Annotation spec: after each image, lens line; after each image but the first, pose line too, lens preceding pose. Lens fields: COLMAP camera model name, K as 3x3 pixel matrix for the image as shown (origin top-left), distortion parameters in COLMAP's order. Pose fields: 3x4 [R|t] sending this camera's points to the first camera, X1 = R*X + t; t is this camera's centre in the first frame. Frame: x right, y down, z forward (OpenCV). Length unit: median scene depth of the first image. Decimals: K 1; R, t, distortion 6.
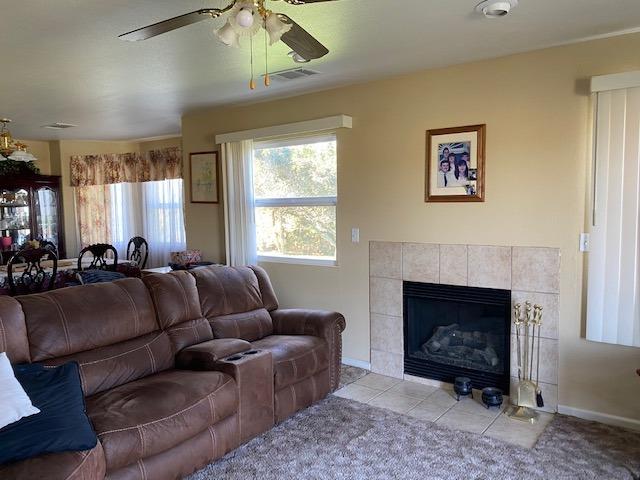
lens RADIAL K [[494.3, 0, 320.0], [0, 494.3, 240.0], [0, 0, 1]] dist [0.001618, -0.000566]
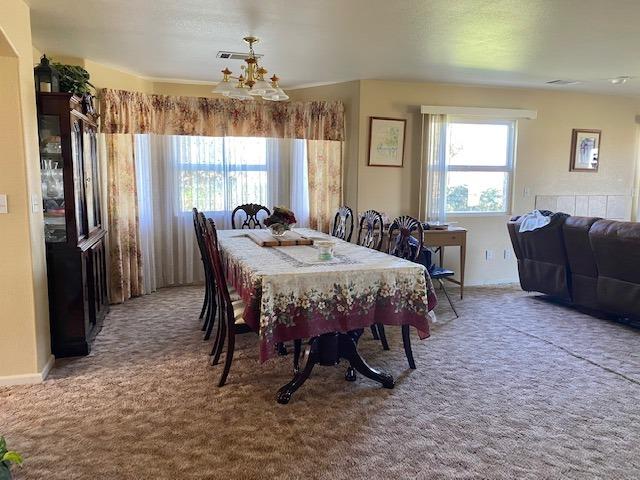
lens RADIAL K [[486.3, 0, 326.1], [0, 486.3, 242.0], [0, 0, 1]] dist [0.051508, -0.105090]
pose [[0.570032, -0.092119, 0.816442, -1.165807], [0.043546, 0.995686, 0.081939, -0.003739], [-0.820468, -0.011155, 0.571584, 0.489523]]
